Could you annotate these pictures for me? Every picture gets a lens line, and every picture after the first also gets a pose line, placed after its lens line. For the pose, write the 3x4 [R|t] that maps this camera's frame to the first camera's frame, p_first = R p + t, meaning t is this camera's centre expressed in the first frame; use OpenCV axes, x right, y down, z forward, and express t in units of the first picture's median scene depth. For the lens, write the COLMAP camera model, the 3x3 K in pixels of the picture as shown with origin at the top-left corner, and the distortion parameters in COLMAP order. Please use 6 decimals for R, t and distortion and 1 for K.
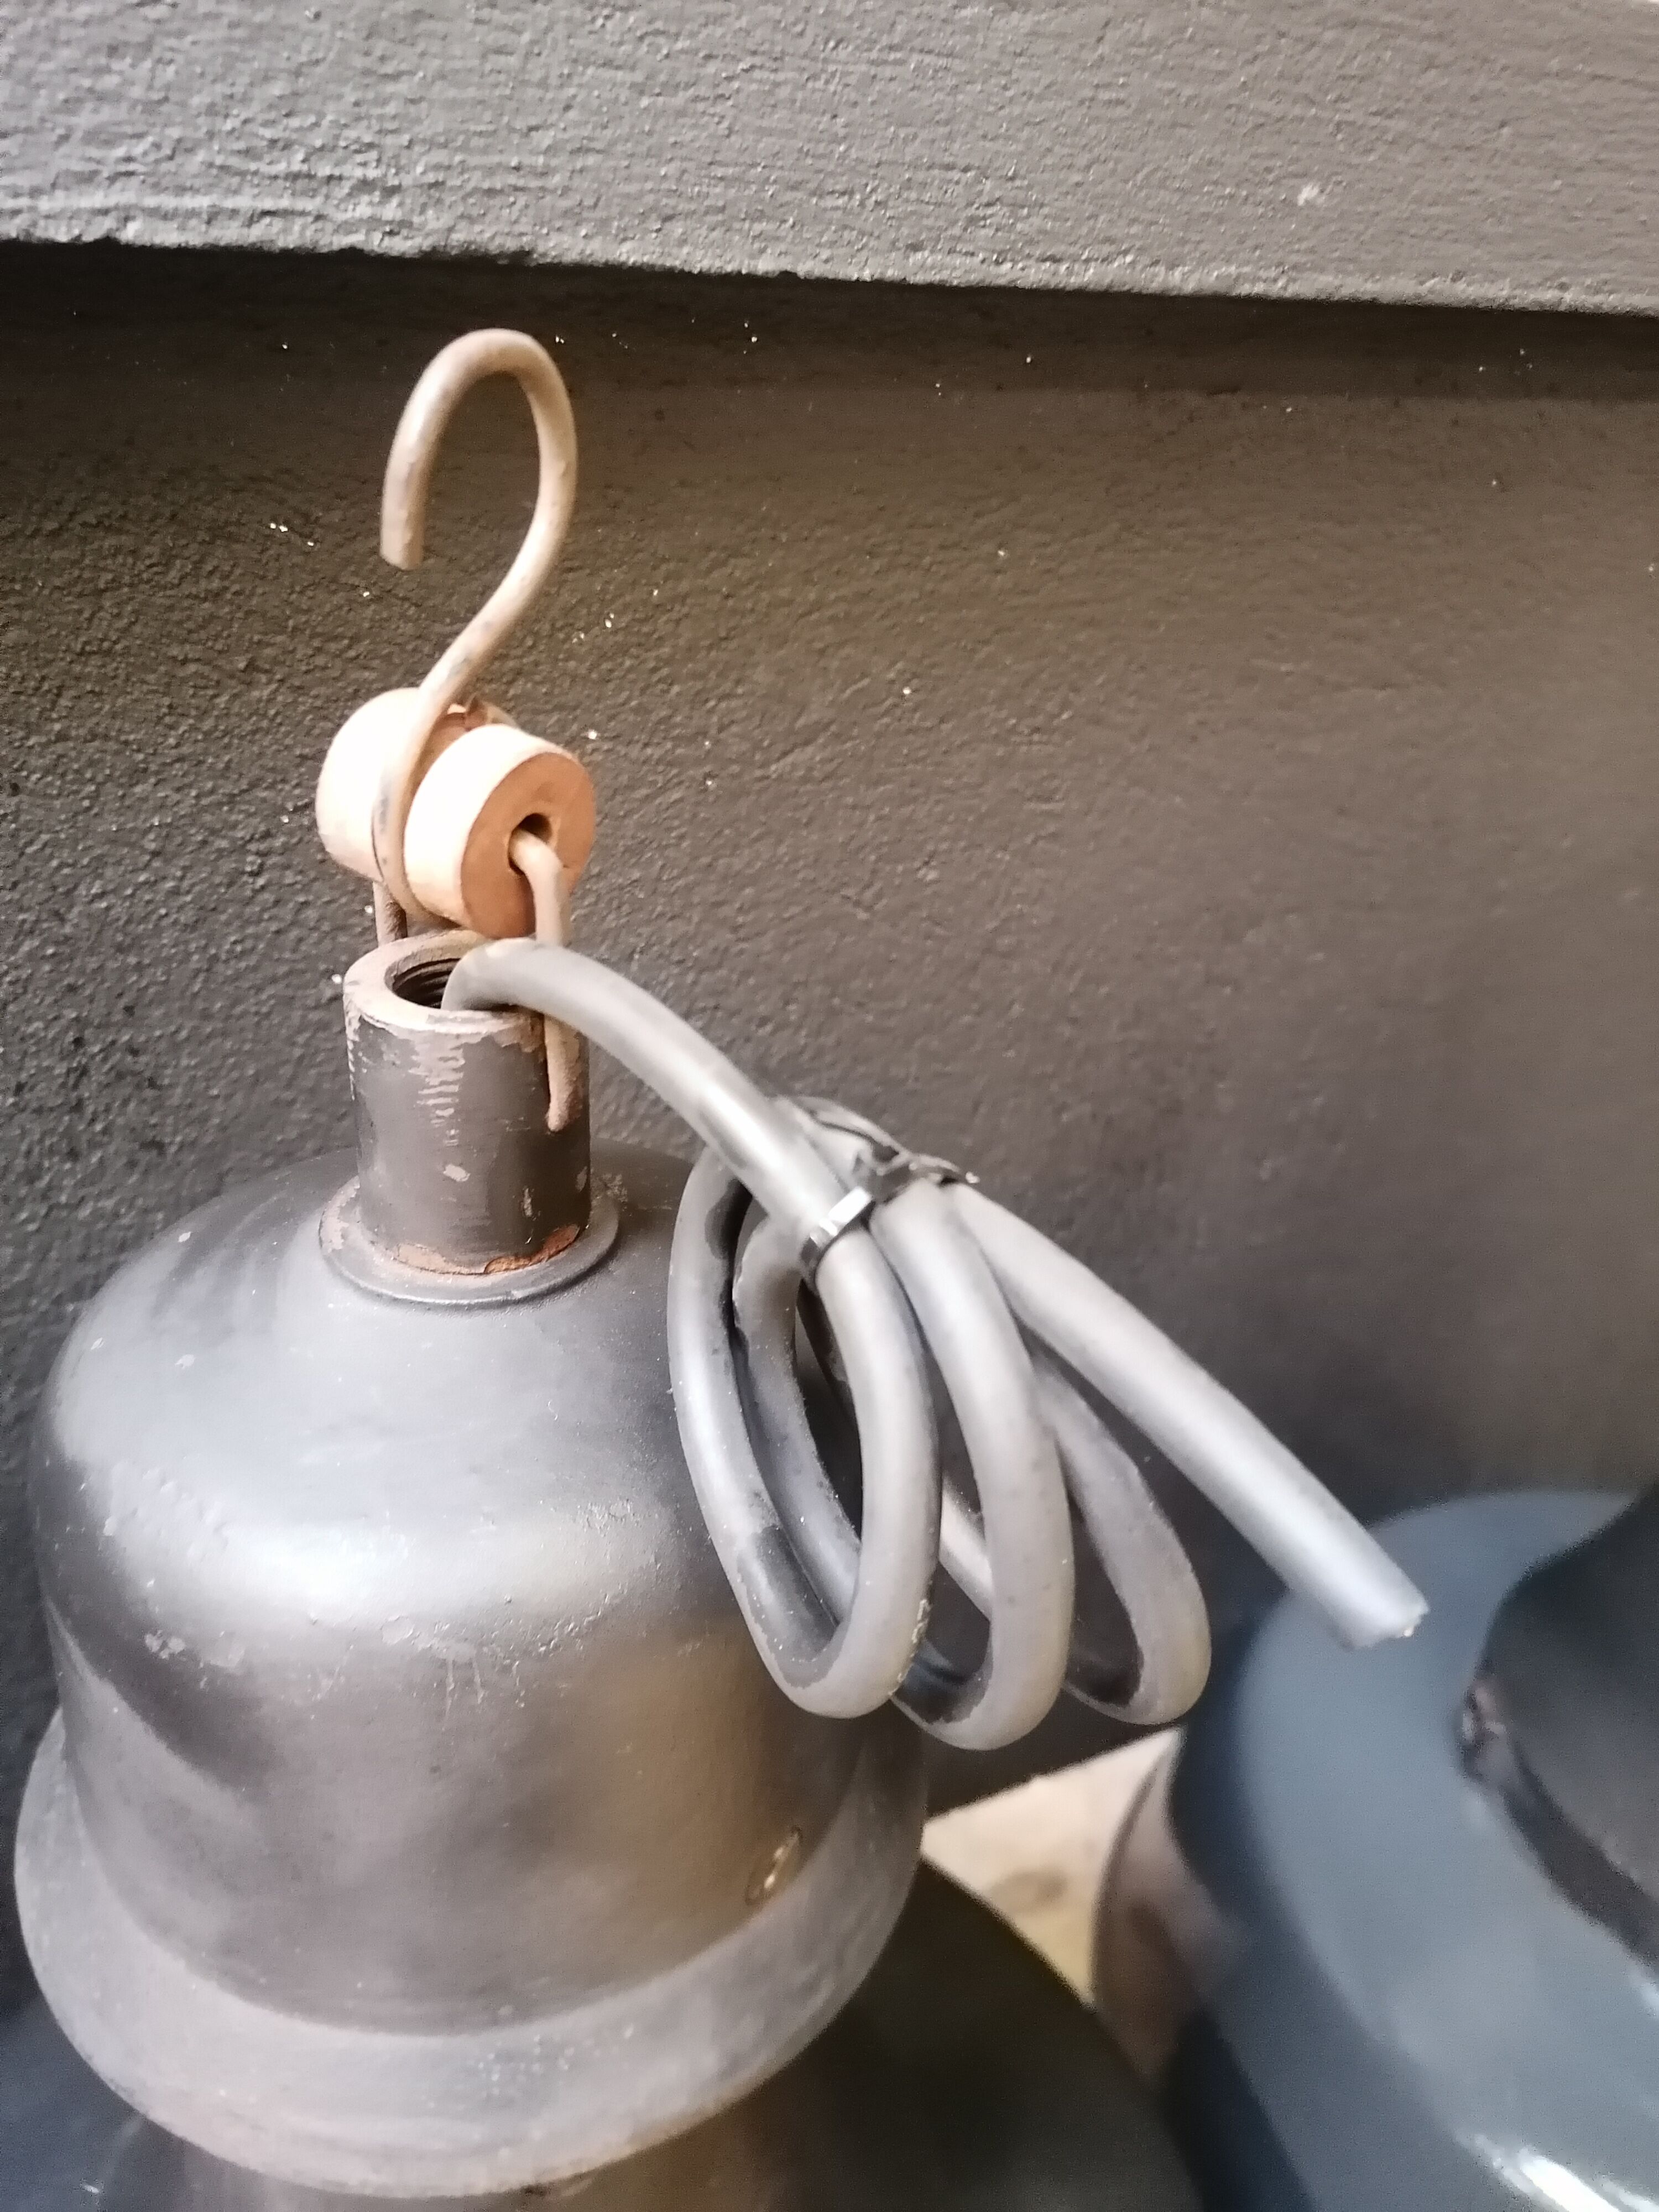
lens RADIAL K [[1668.2, 0, 831.0], [0, 1668.2, 1102.5], [0, 0, 1]] dist [0.074435, -0.099327]
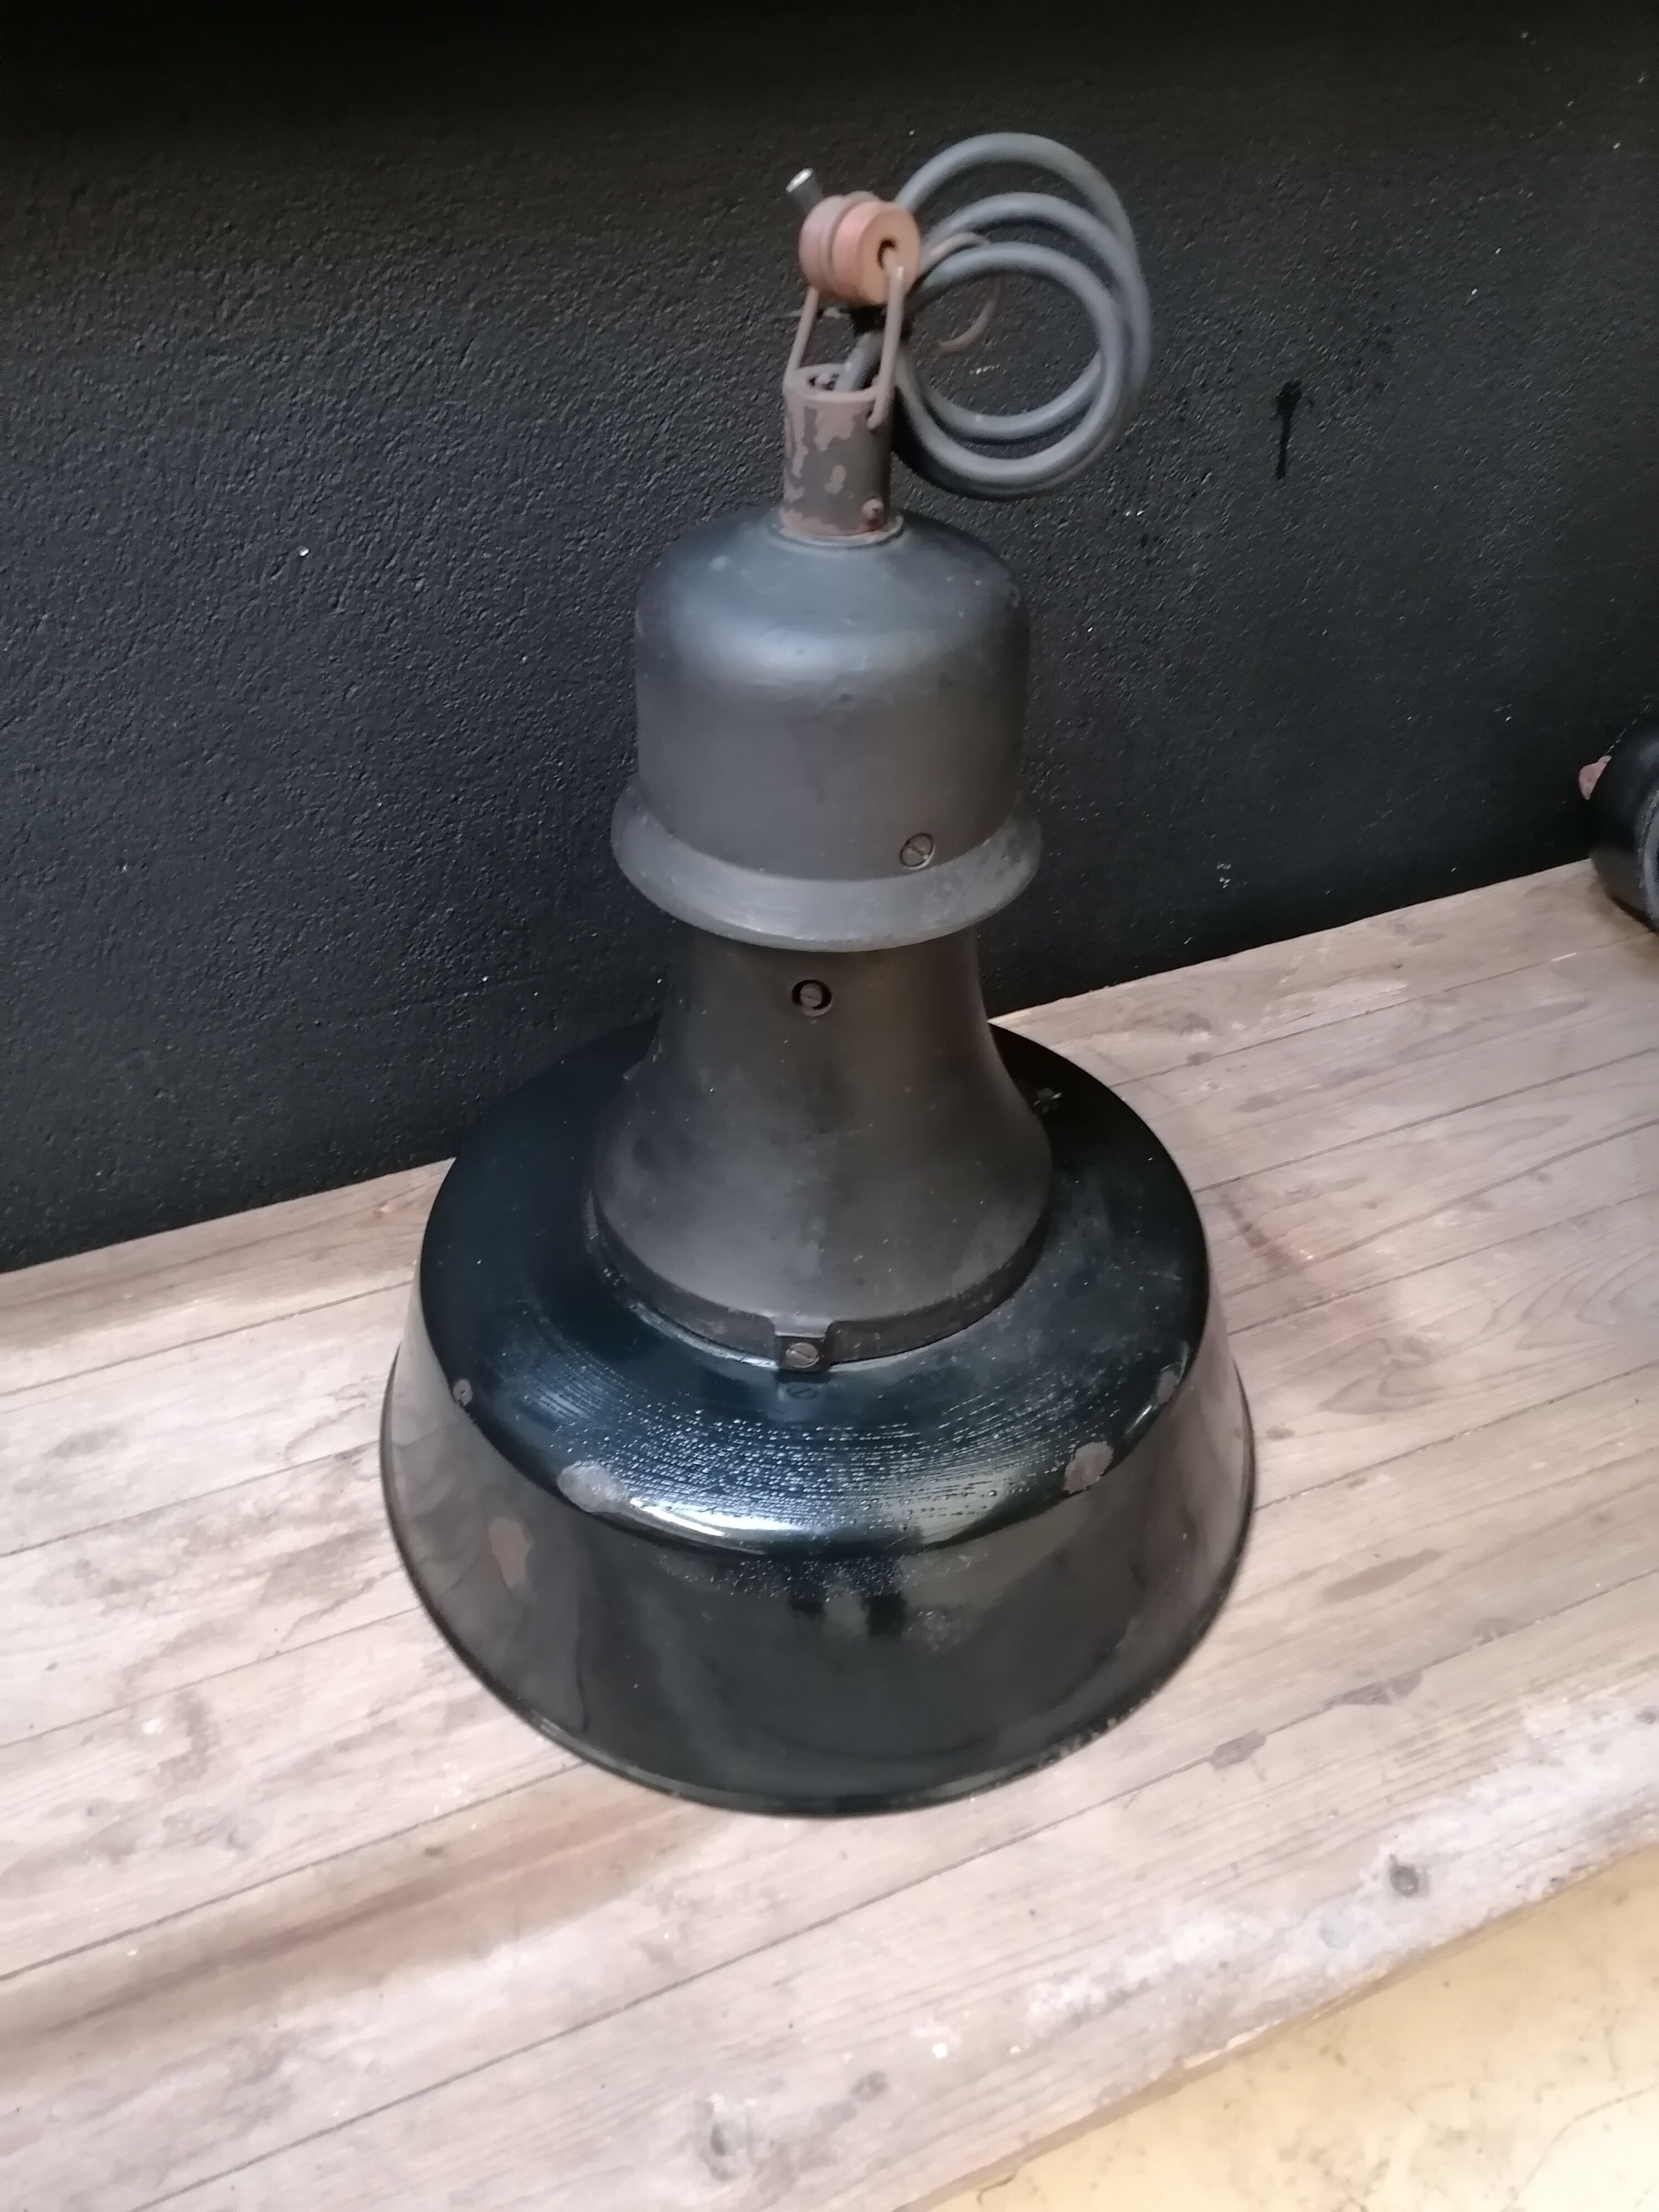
lens RADIAL K [[1668.2, 0, 812.7], [0, 1668.2, 1104.0], [0, 0, 1]] dist [0.074435, -0.099327]
pose [[0.995671, -0.012666, -0.092079, -0.894103], [0.033515, 0.972950, 0.228570, 0.372588], [0.086693, -0.230667, 0.969163, -1.204315]]
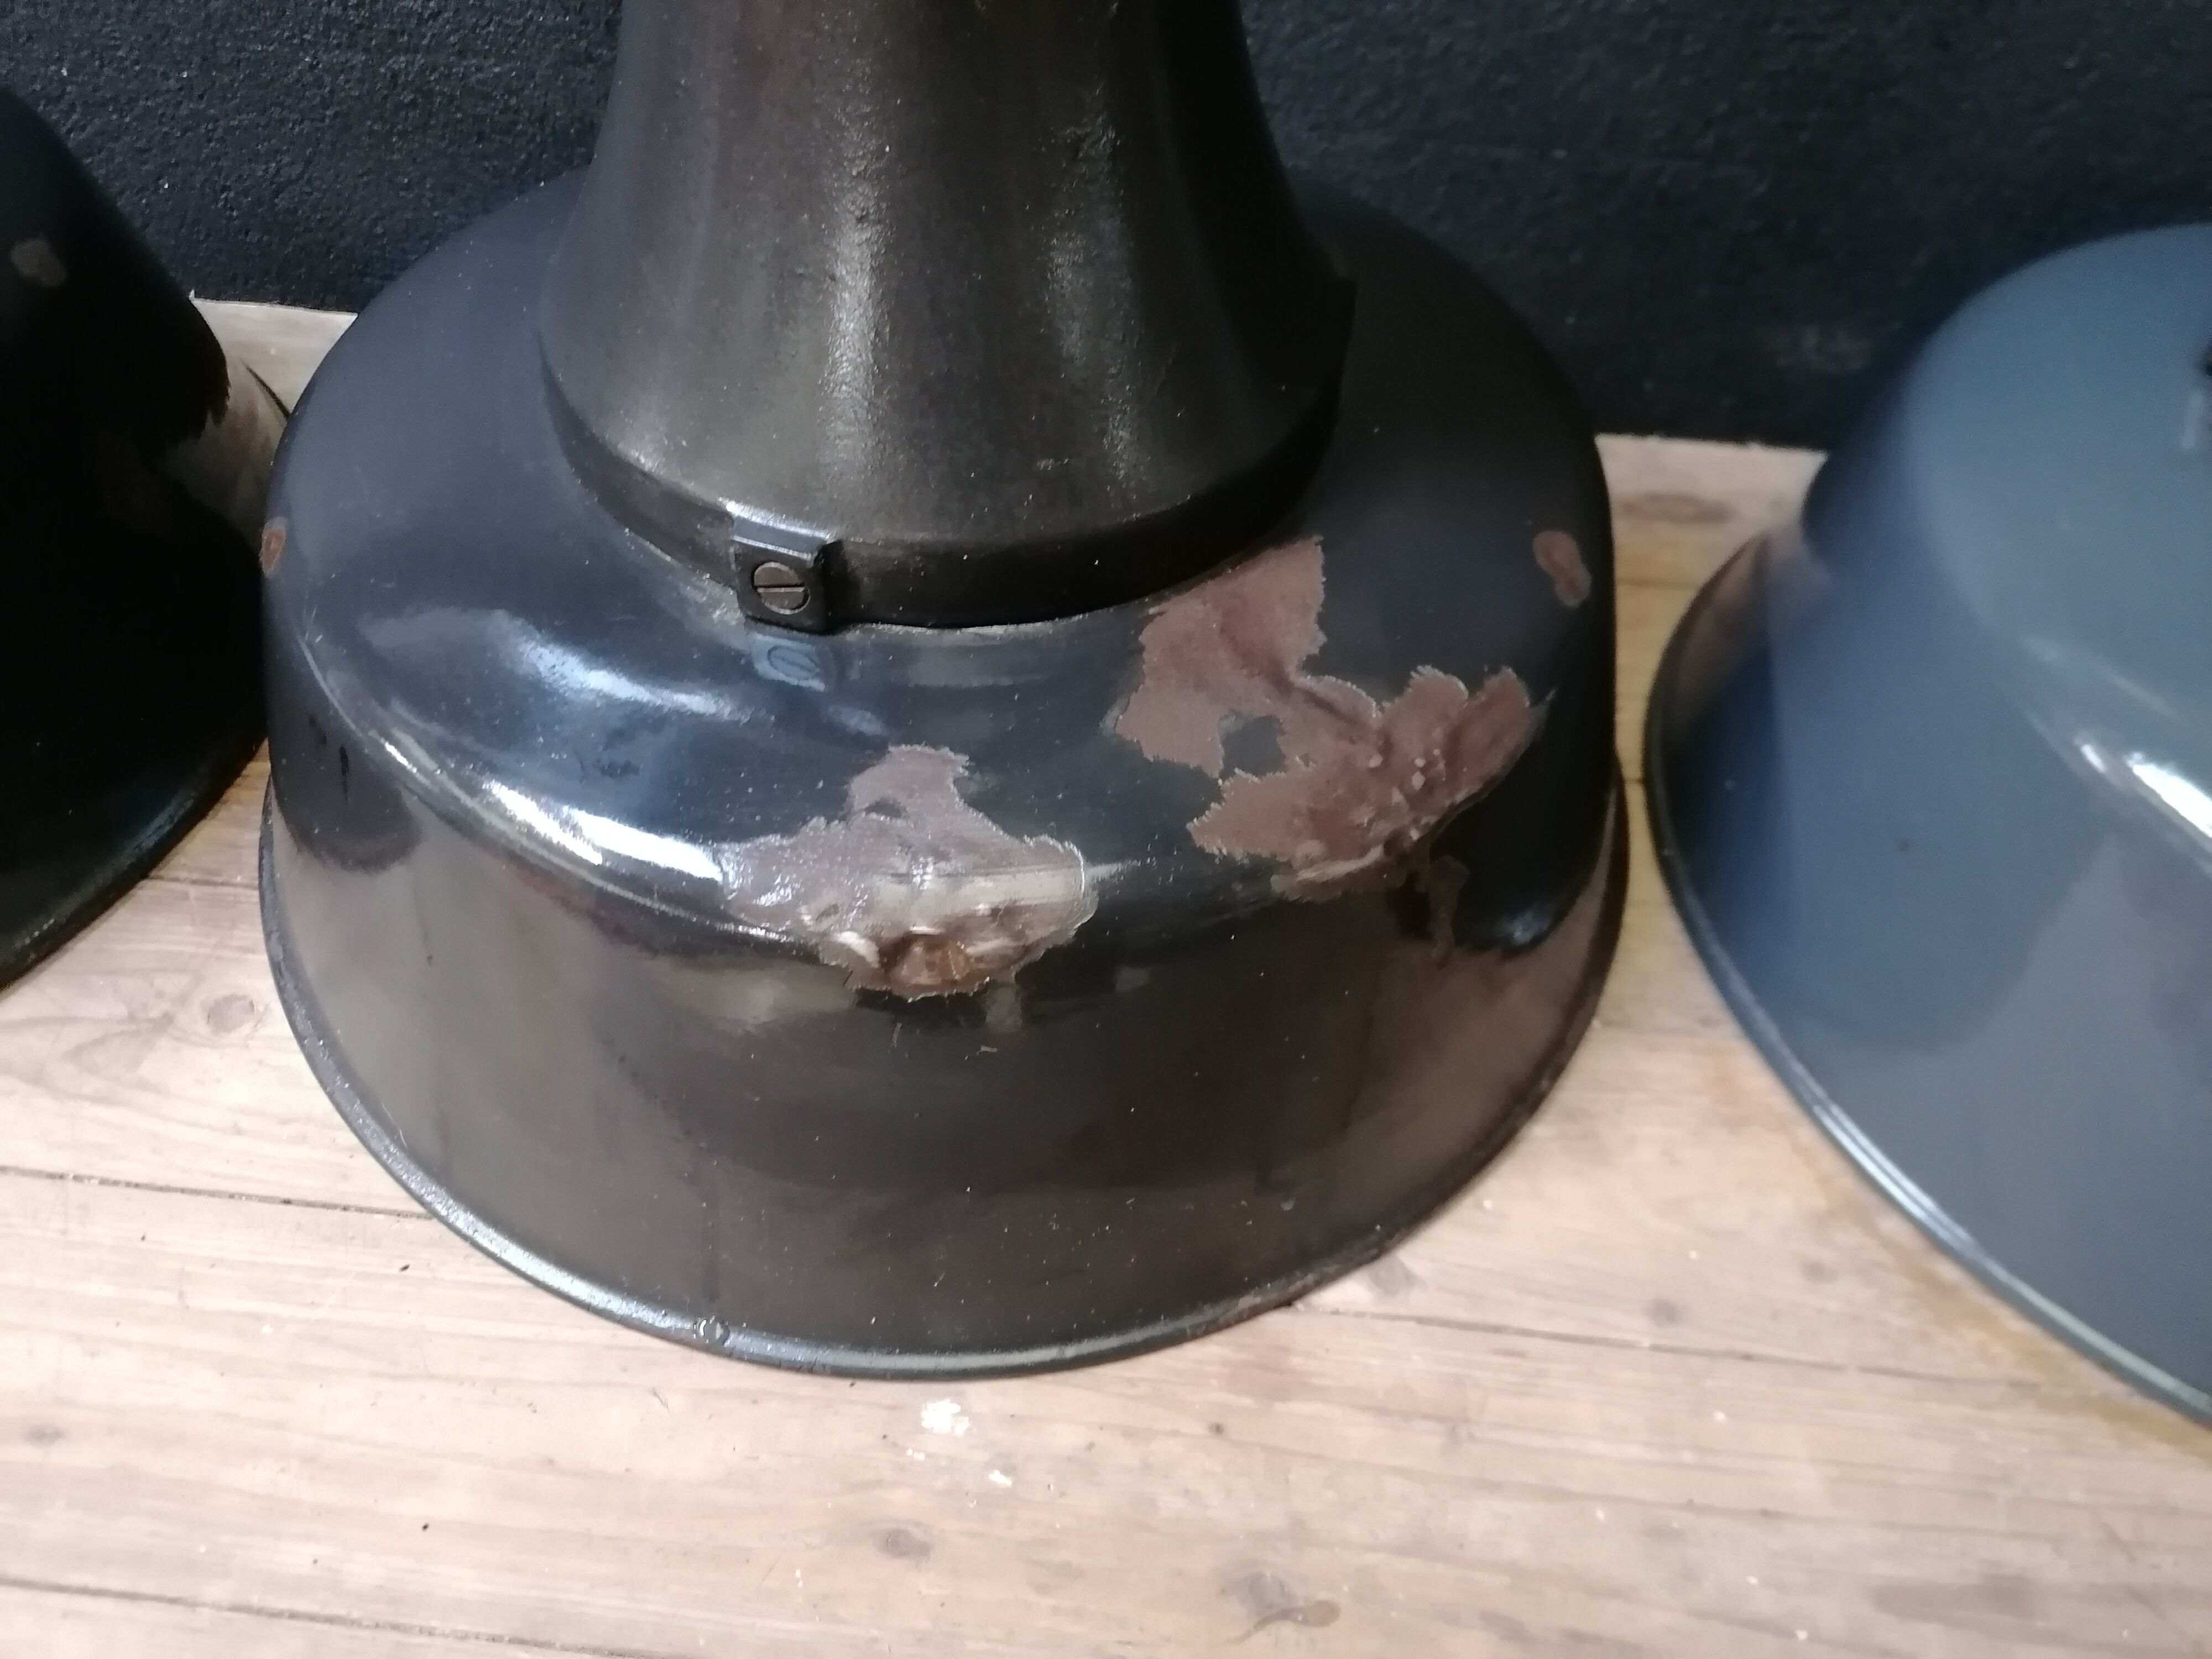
lens RADIAL K [[1668.2, 0, 1109.0], [0, 1668.2, 823.7], [0, 0, 1]] dist [0.074435, -0.099327]
pose [[0.858236, 0.376684, -0.348626, 0.337900], [-0.232517, 0.890892, 0.390190, 0.465354], [0.457566, -0.253814, 0.852181, -0.011857]]
